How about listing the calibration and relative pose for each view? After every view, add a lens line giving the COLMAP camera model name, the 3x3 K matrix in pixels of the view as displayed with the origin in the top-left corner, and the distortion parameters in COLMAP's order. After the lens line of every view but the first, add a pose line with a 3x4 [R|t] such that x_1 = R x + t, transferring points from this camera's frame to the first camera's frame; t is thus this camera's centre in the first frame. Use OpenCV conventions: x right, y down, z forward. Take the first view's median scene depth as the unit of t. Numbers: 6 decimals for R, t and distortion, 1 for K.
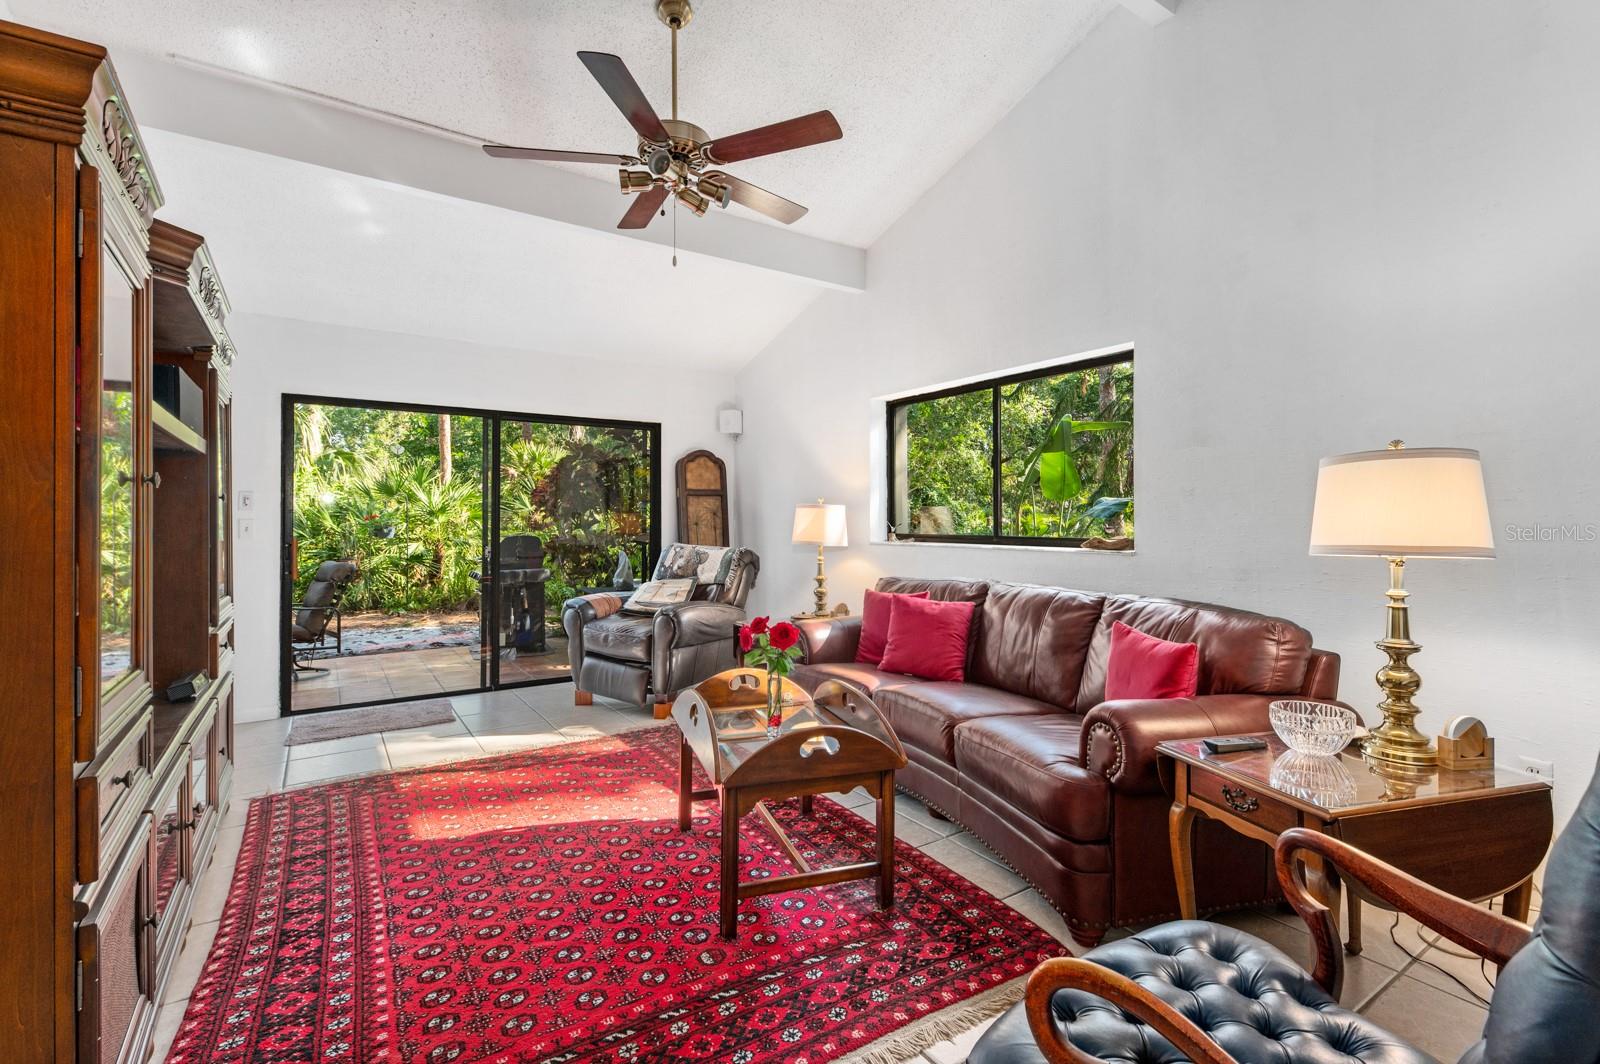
lens RADIAL K [[703.0, 0, 795.0], [0, 703.0, 515.1], [0, 0, 1]] dist [0.001516, -0.000185]
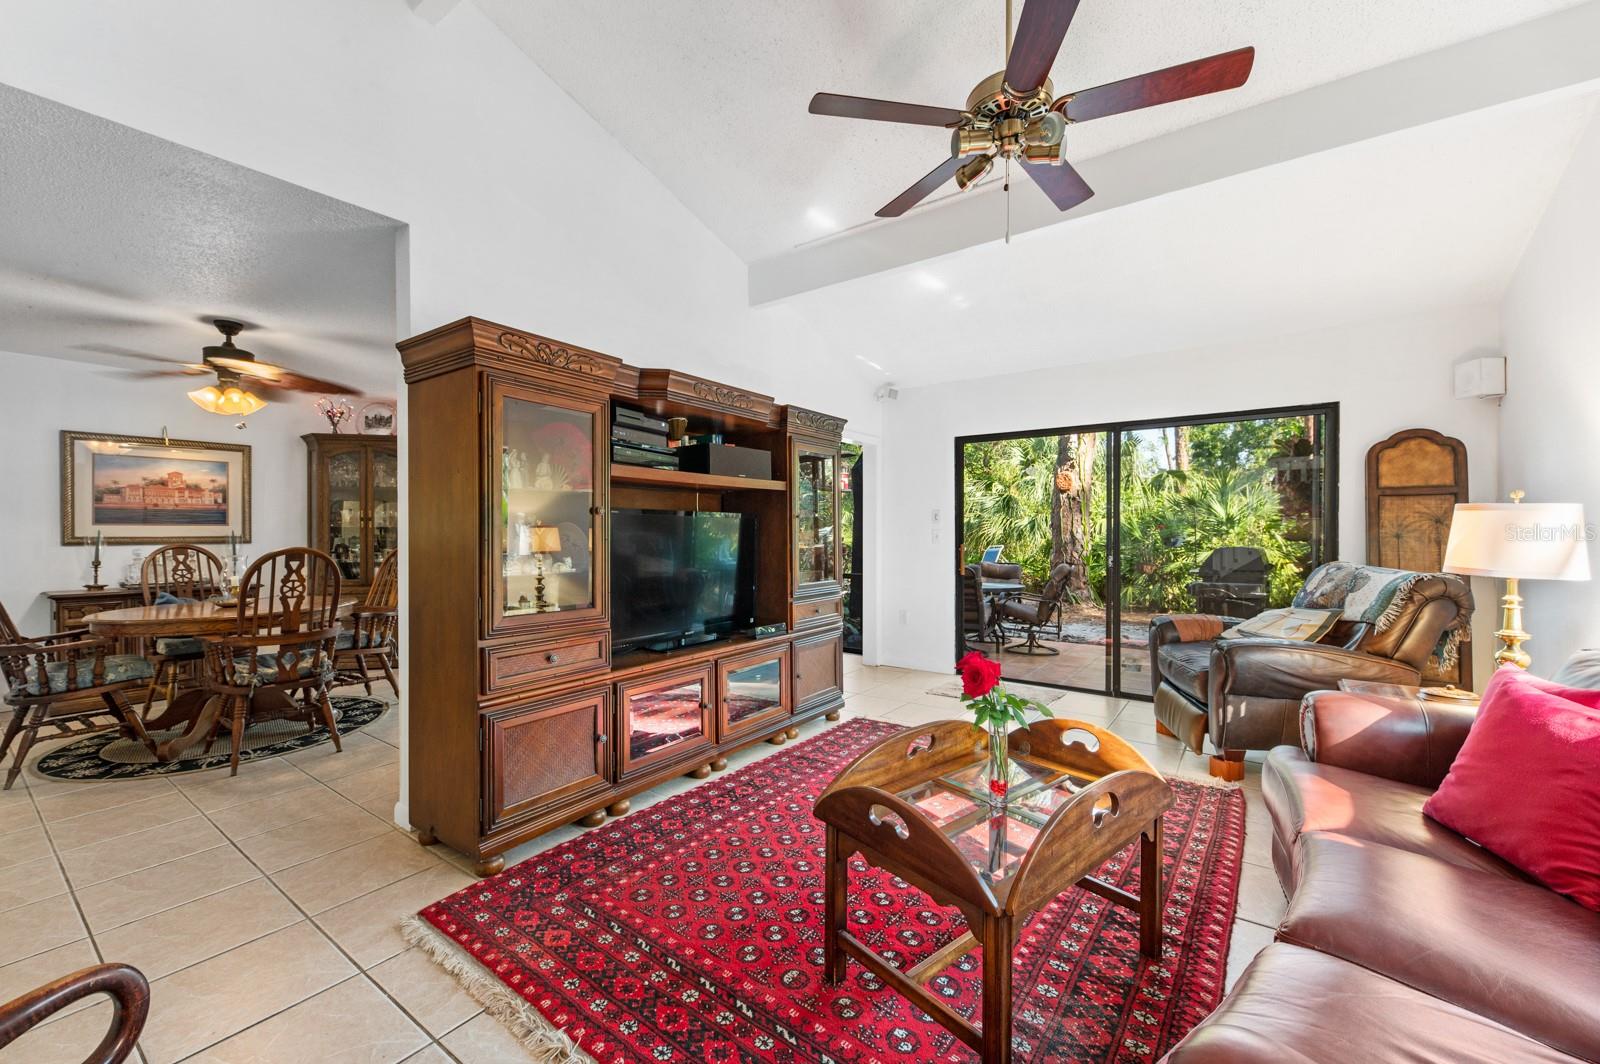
lens RADIAL K [[625.8, 0, 824.1], [0, 625.8, 534.8], [0, 0, 1]] dist [0.006790, -0.005017]
pose [[0.369905, 0.007552, -0.929039, 0.473261], [0.006753, 0.999919, 0.010817, 0.001469], [0.929045, -0.010275, 0.369824, 0.487486]]
